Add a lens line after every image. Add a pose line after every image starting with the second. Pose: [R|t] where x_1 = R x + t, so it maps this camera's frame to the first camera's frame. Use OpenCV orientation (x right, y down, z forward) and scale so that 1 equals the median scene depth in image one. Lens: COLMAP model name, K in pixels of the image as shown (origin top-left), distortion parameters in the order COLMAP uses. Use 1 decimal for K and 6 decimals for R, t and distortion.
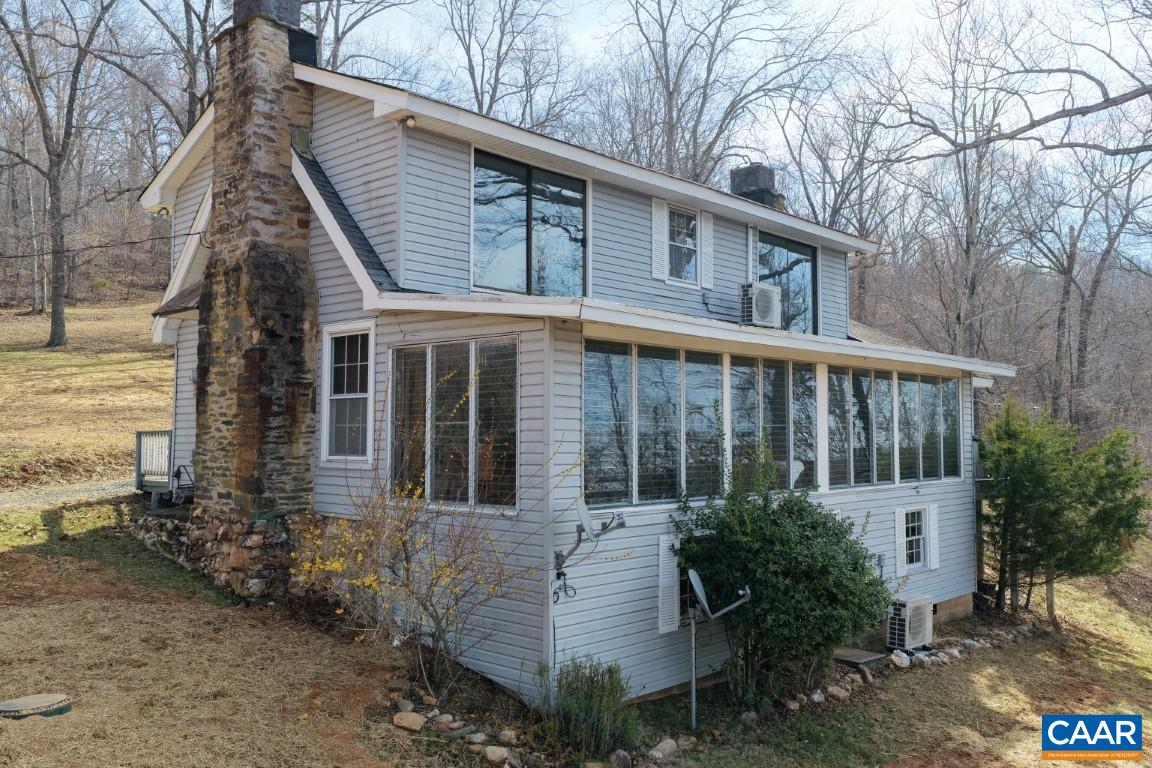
lens RADIAL K [[955.3, 0, 576.0], [0, 955.3, 384.0], [0, 0, 1]] dist [-0.010502, 0.032877]
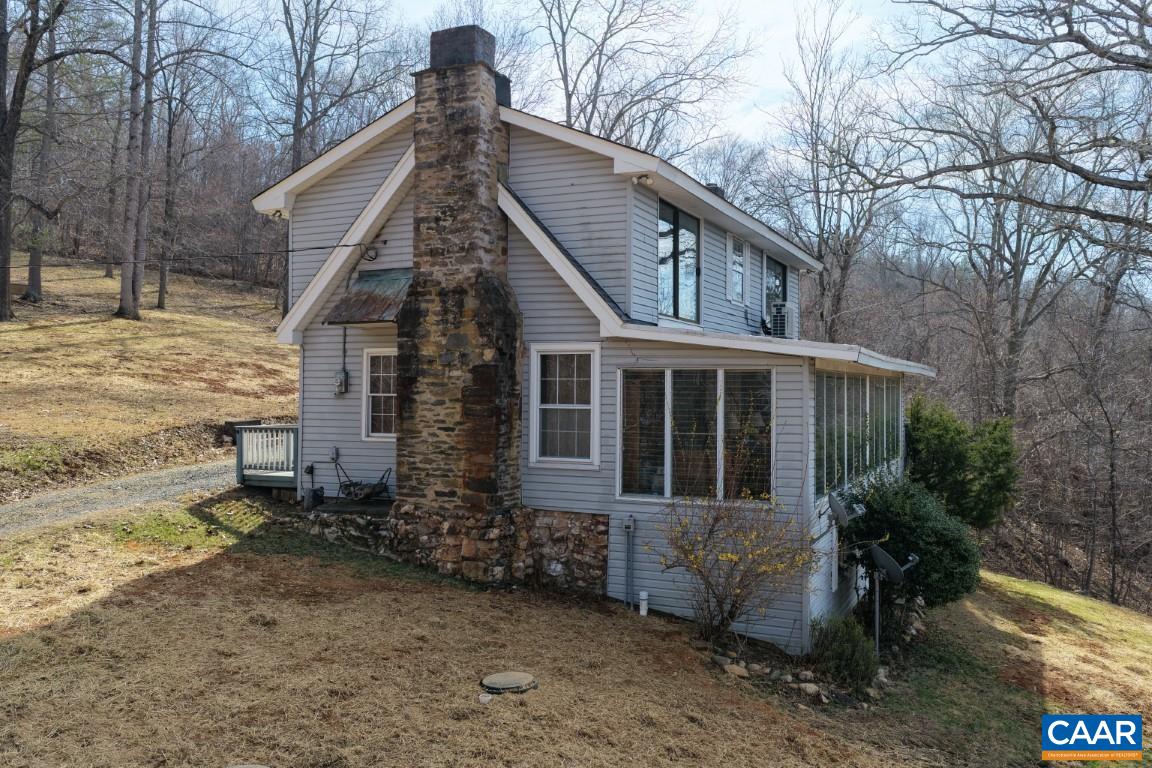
lens RADIAL K [[955.3, 0, 576.0], [0, 955.3, 384.0], [0, 0, 1]] dist [-0.010502, 0.032877]
pose [[0.950232, 0.006378, 0.311478, -0.570155], [-0.021303, 0.998781, 0.044535, -0.065039], [-0.310815, -0.048954, 0.949209, -0.105239]]
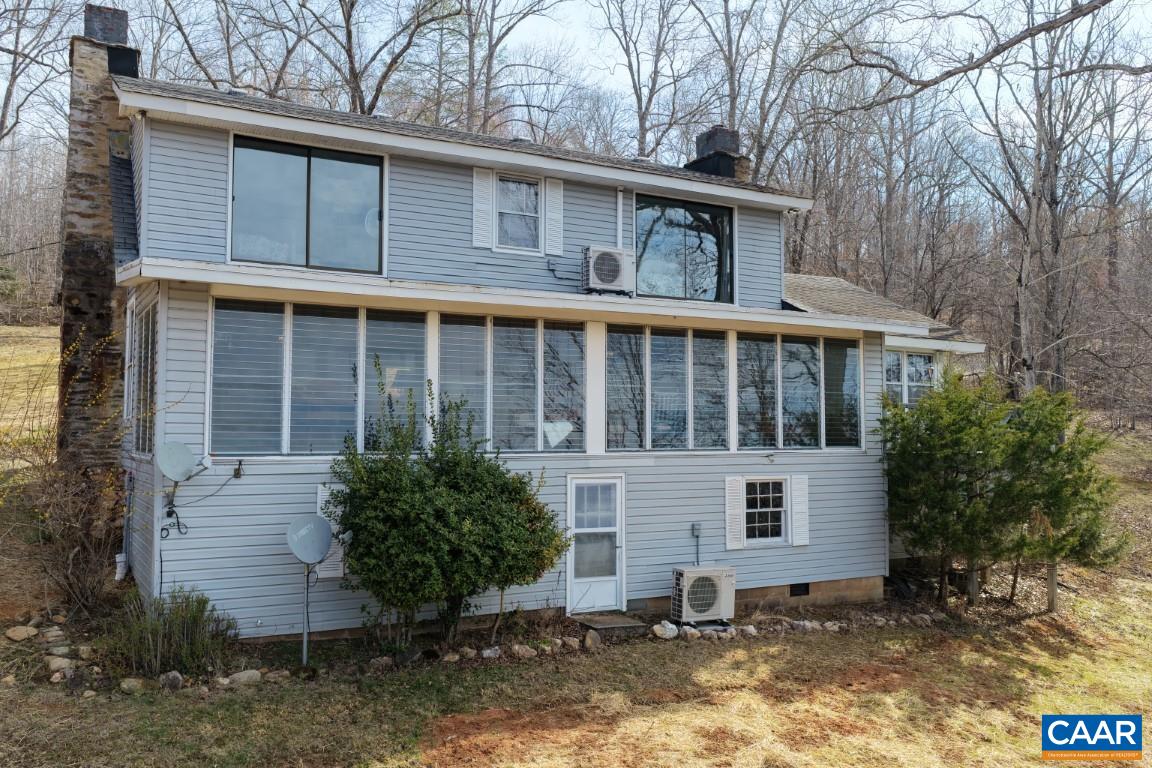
lens RADIAL K [[955.3, 0, 576.0], [0, 955.3, 384.0], [0, 0, 1]] dist [-0.010502, 0.032877]
pose [[0.952590, -0.018691, -0.303683, 0.591663], [0.018222, 0.999824, -0.004378, 0.050556], [0.303712, -0.001363, 0.952763, 0.076437]]
